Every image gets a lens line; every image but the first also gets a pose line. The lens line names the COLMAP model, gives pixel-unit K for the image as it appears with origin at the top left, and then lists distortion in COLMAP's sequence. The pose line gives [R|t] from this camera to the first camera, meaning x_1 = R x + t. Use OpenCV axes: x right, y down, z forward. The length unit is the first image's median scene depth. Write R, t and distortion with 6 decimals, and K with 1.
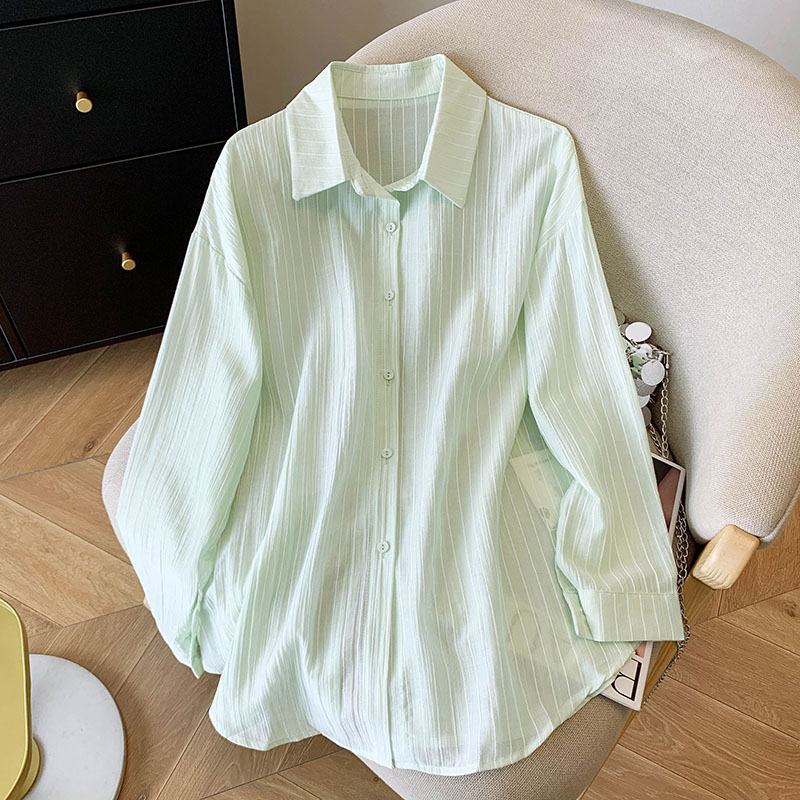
lens RADIAL K [[816.6, 0, 404.8], [0, 816.6, 397.8], [0, 0, 1]] dist [0.007244, 0.000000]
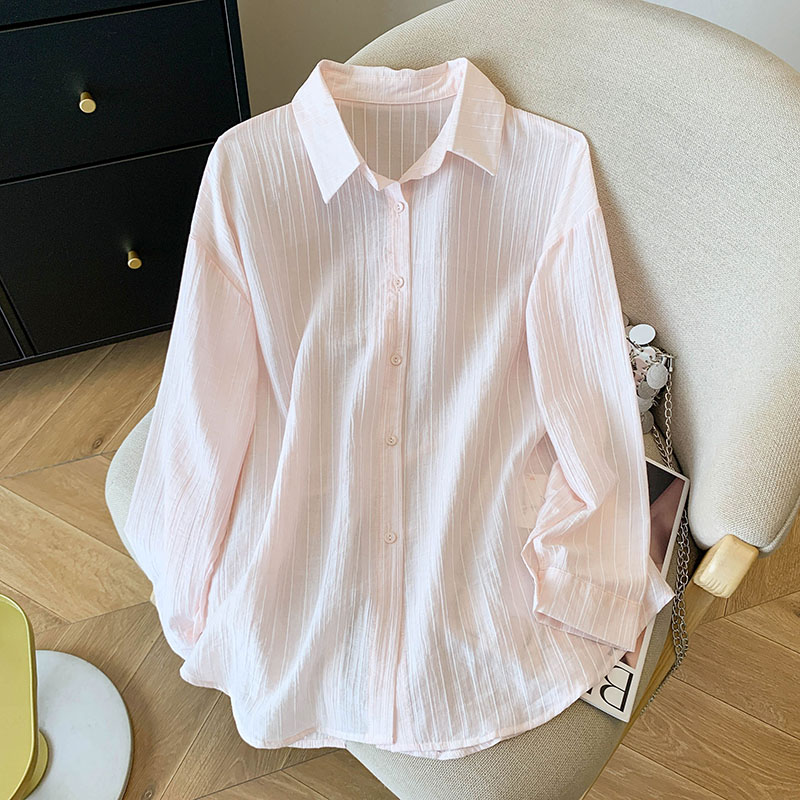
lens RADIAL K [[816.6, 0, 403.9], [0, 816.6, 398.3], [0, 0, 1]] dist [0.007244, 0.000000]
pose [[0.999792, 0.001125, -0.020369, 0.015067], [-0.000783, 0.999859, 0.016757, -0.016843], [0.020385, -0.016738, 0.999652, 0.002313]]
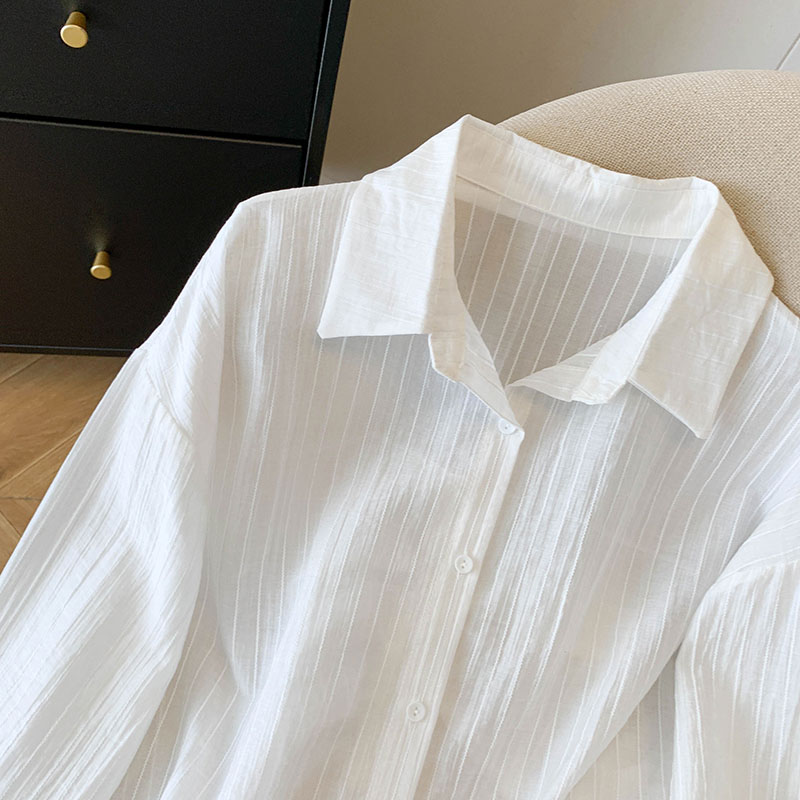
lens RADIAL K [[816.6, 0, 393.1], [0, 816.6, 394.3], [0, 0, 1]] dist [0.007244, 0.000000]
pose [[0.949427, 0.312378, -0.031757, -0.064323], [-0.310382, 0.948995, 0.055428, -0.211012], [0.047451, -0.042768, 0.997958, 0.390188]]
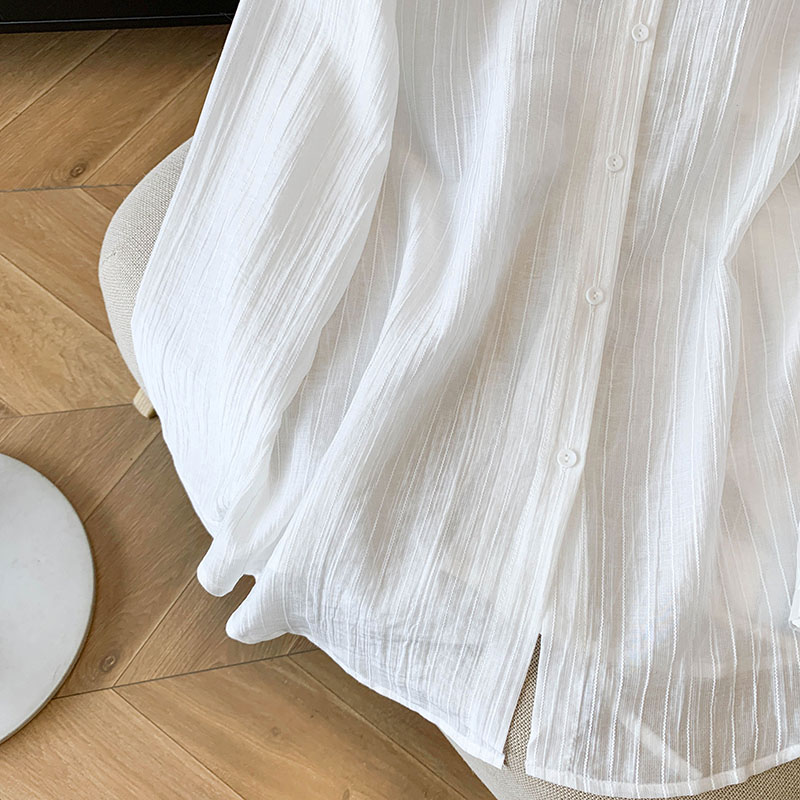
lens RADIAL K [[816.6, 0, 411.5], [0, 816.6, 384.8], [0, 0, 1]] dist [0.007244, 0.000000]
pose [[0.980833, 0.184870, 0.061564, -0.136740], [-0.194527, 0.947251, 0.254705, -0.003878], [-0.011229, -0.261799, 0.965057, 0.322004]]
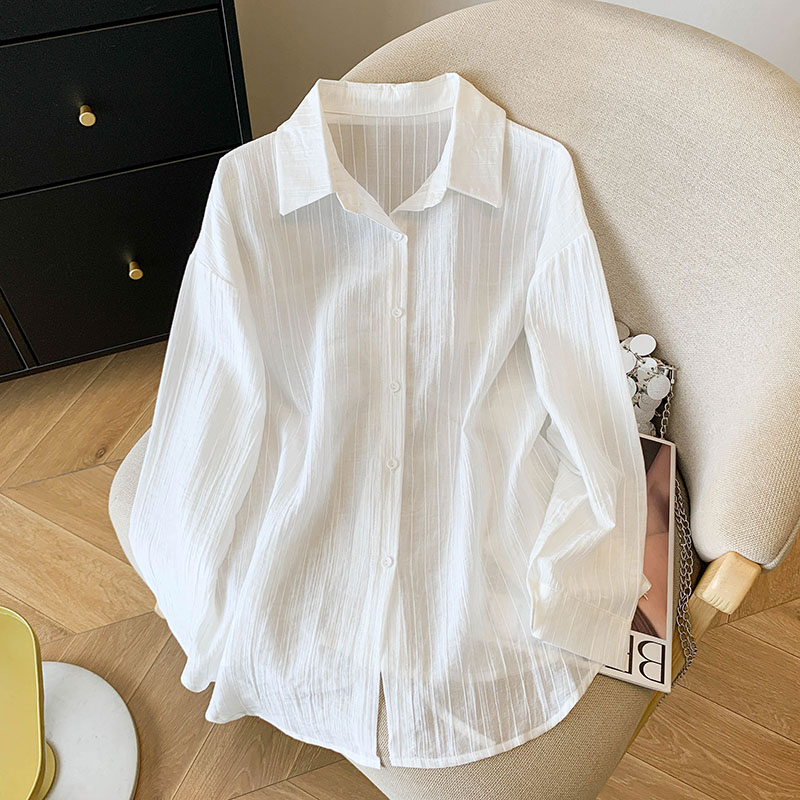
lens RADIAL K [[816.6, 0, 402.9], [0, 816.6, 399.9], [0, 0, 1]] dist [0.007244, 0.000000]
pose [[0.999679, -0.006065, -0.024589, 0.015843], [0.006637, 0.999708, 0.023253, -0.034859], [0.024441, -0.023409, 0.999427, 0.002037]]
